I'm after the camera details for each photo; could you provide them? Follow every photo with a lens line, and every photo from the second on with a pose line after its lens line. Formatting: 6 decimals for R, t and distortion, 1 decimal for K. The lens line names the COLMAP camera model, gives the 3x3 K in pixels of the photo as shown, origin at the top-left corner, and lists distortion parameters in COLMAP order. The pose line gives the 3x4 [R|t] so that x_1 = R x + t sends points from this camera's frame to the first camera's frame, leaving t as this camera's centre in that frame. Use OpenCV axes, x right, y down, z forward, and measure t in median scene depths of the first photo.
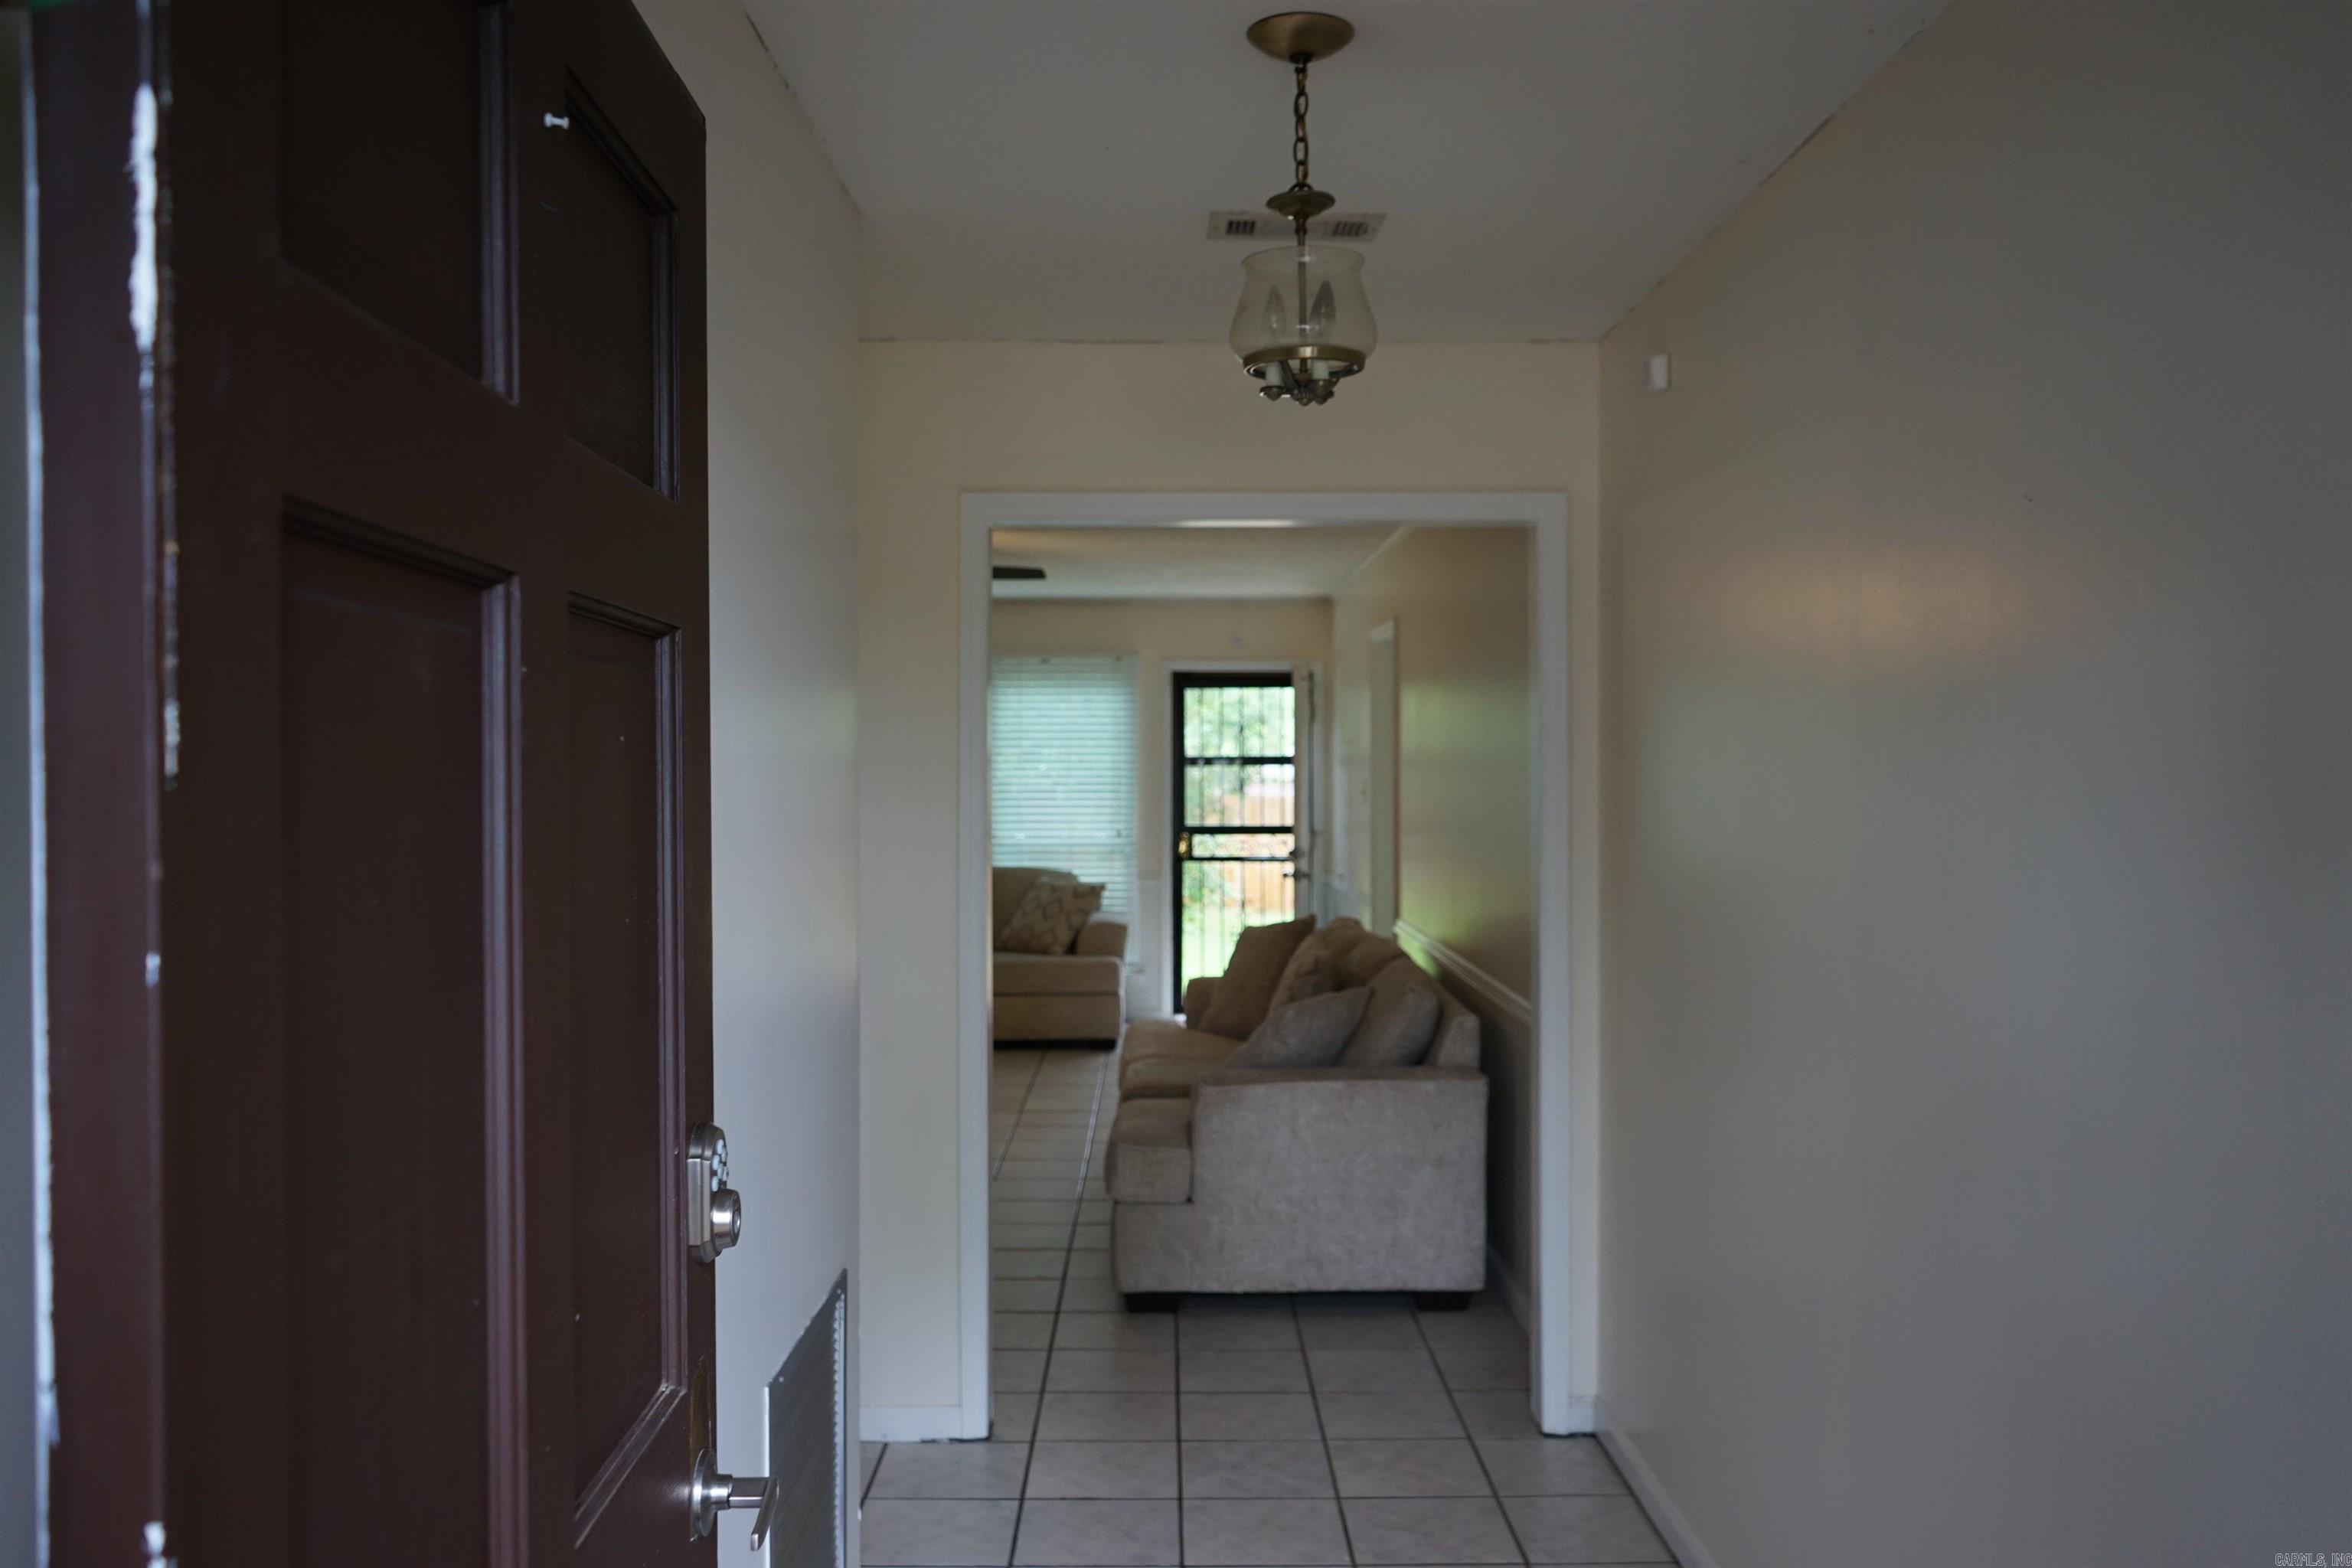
lens RADIAL K [[1872.1, 0, 1172.6], [0, 1872.1, 784.8], [0, 0, 1]] dist [-0.009881, 0.009353]
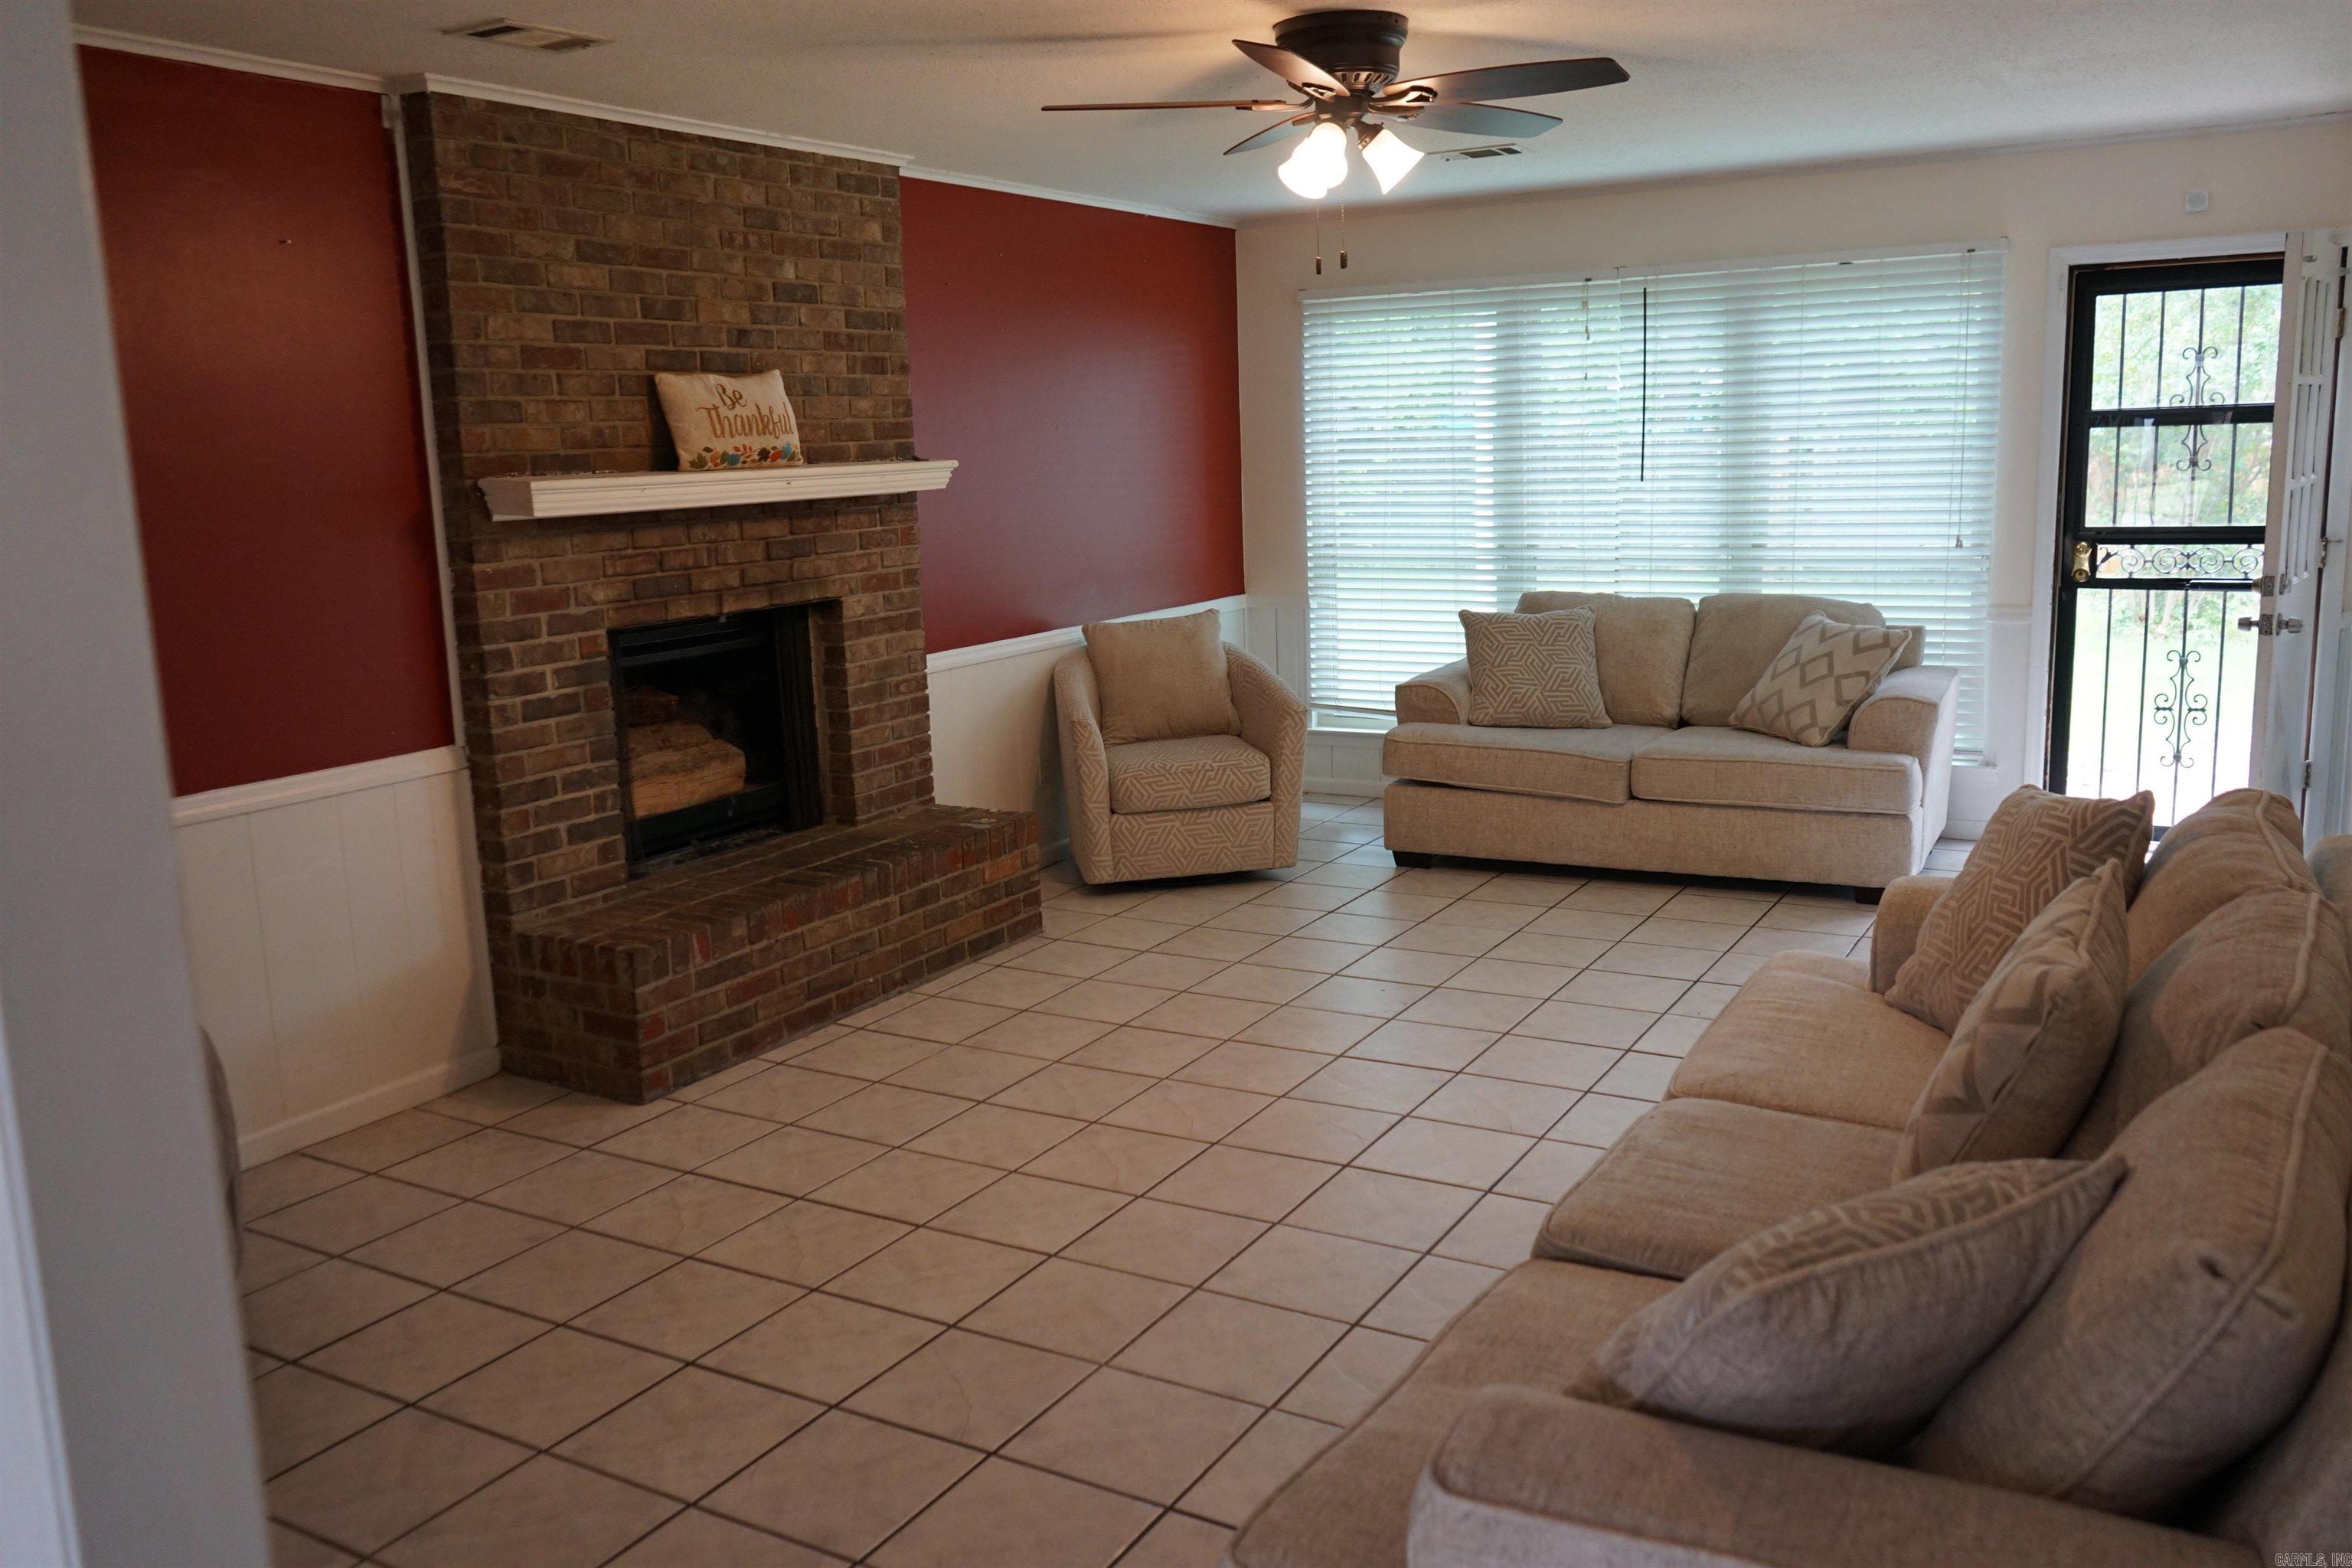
lens RADIAL K [[1872.1, 0, 1193.3], [0, 1872.1, 776.0], [0, 0, 1]] dist [-0.009881, 0.009353]
pose [[0.862711, 0.067056, -0.501231, 0.069012], [0.027295, 0.983550, 0.178562, -0.015580], [0.504960, -0.167729, 0.846689, 0.341222]]
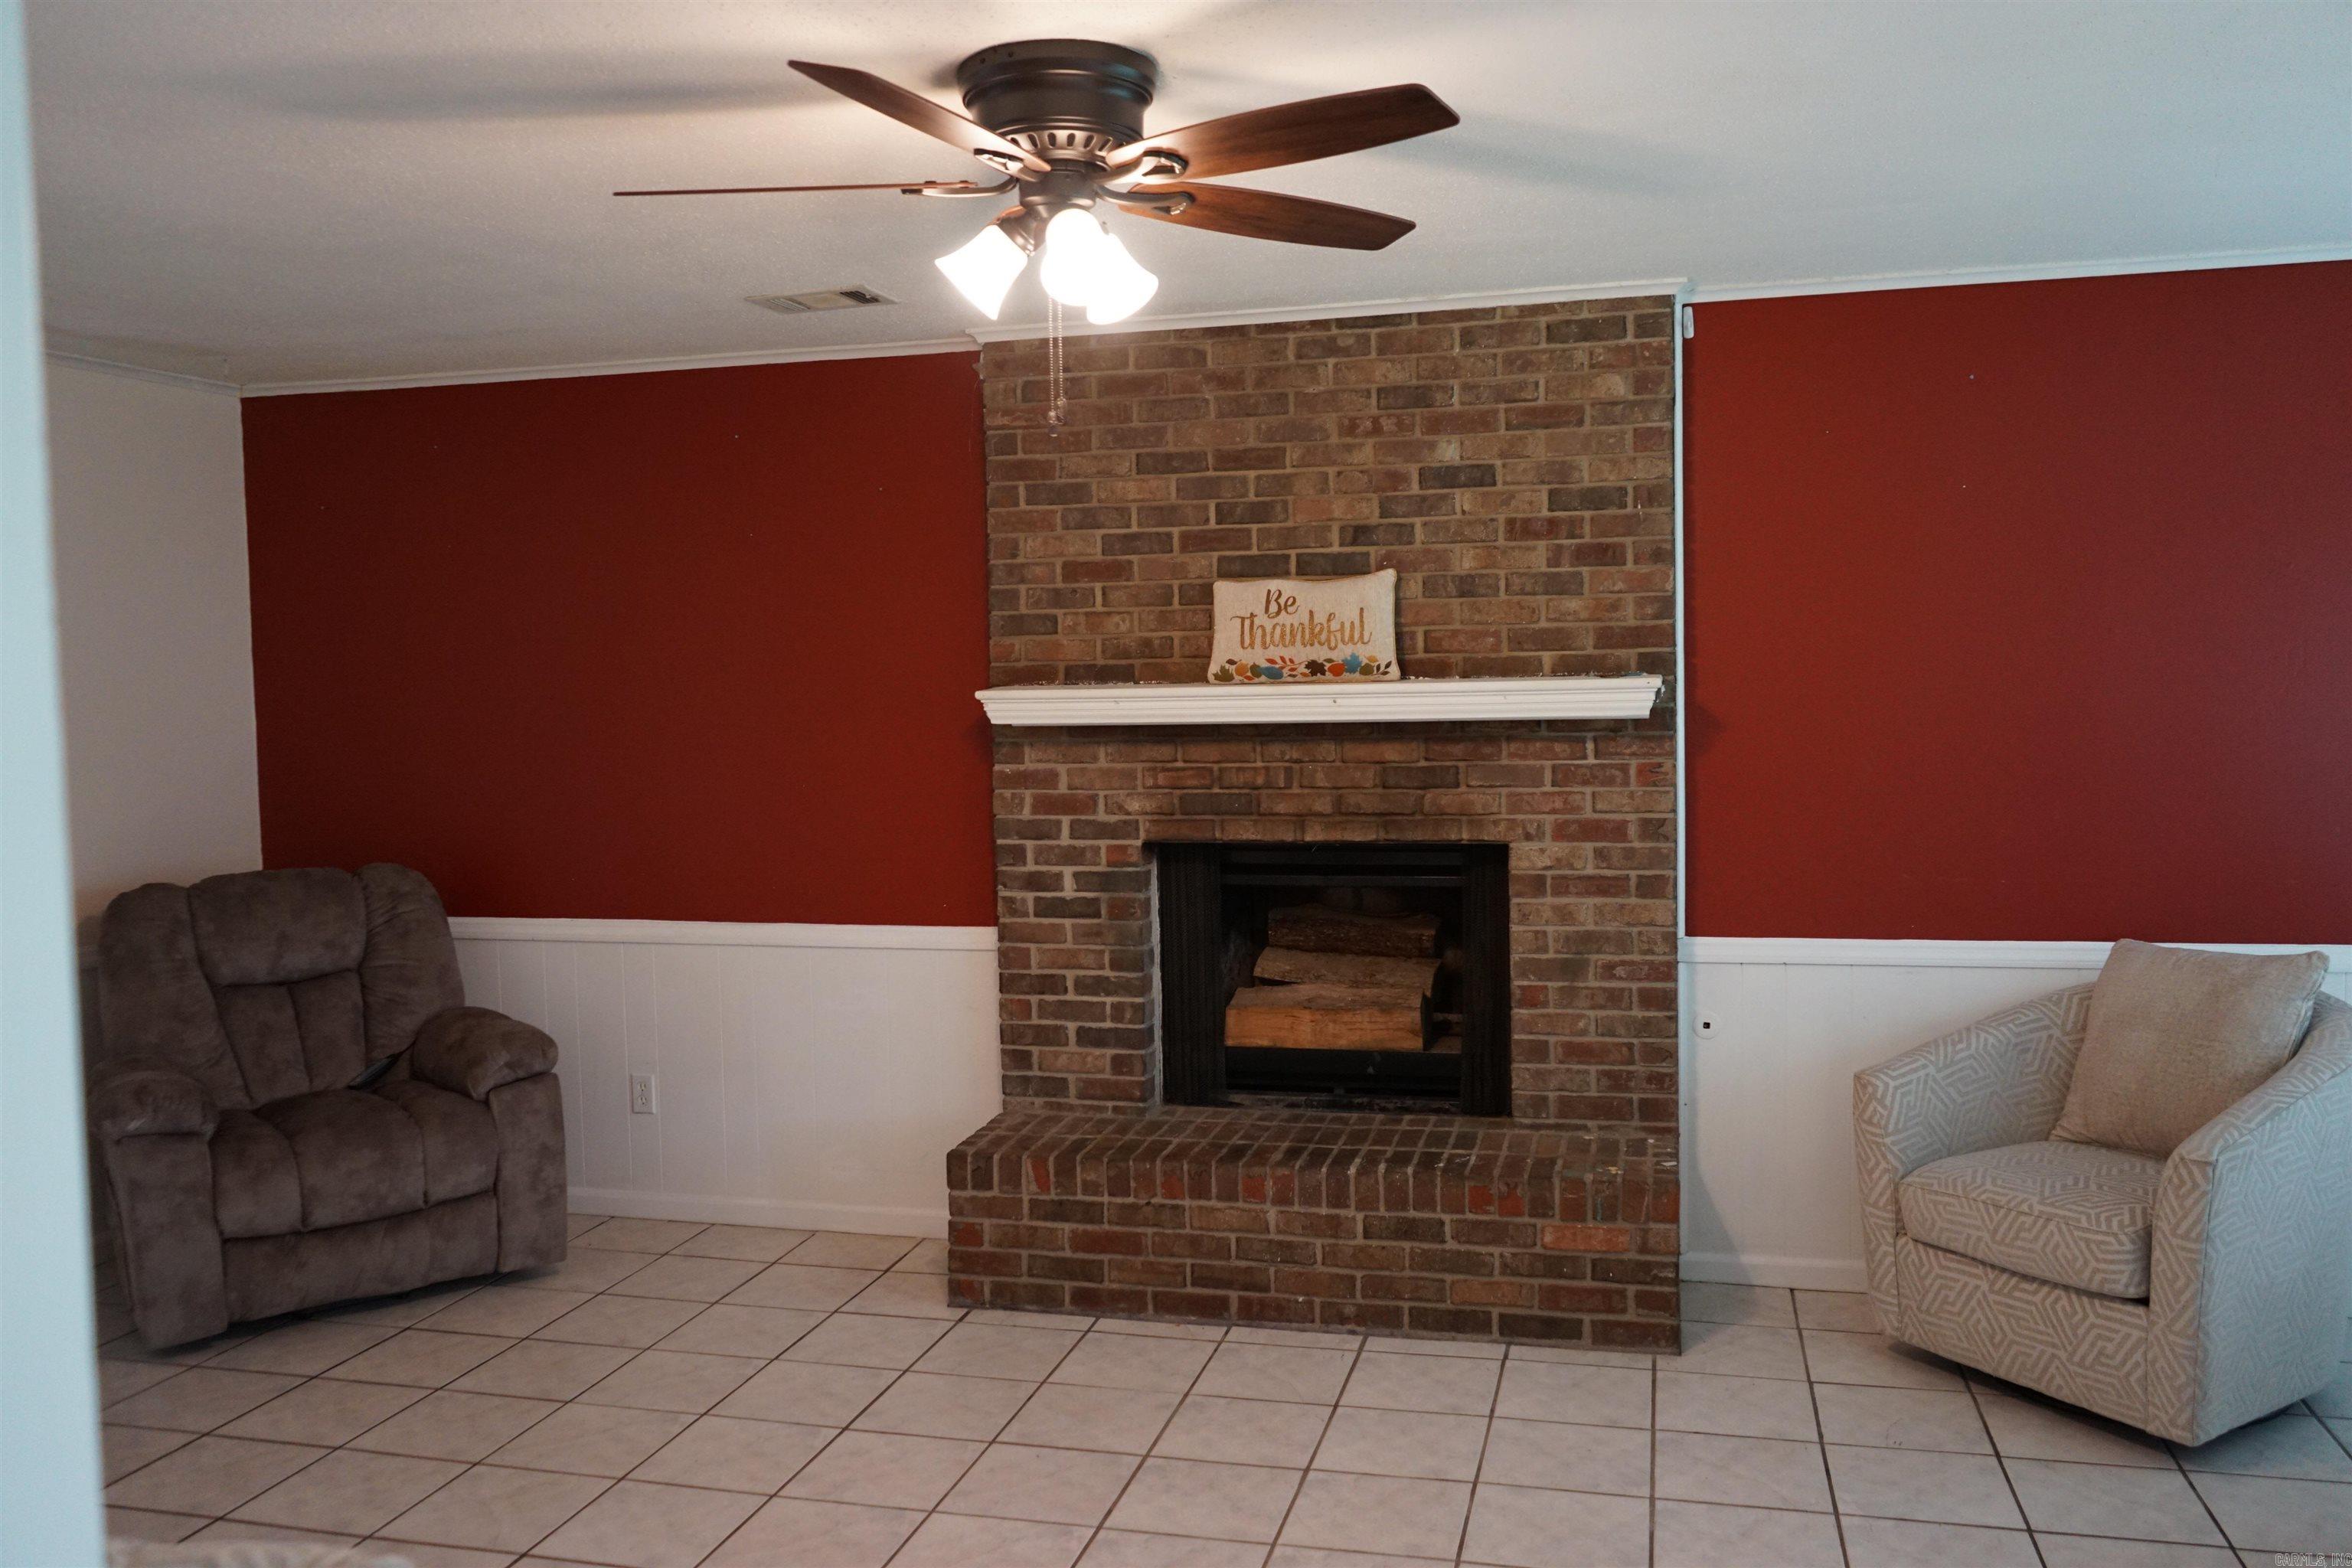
lens RADIAL K [[1872.1, 0, 1180.4], [0, 1872.1, 783.3], [0, 0, 1]] dist [-0.009881, 0.009353]
pose [[-0.258725, 0.061917, -0.963965, 0.123890], [0.016382, 0.998081, 0.059712, -0.014112], [0.965812, -0.000342, -0.259243, 0.667461]]
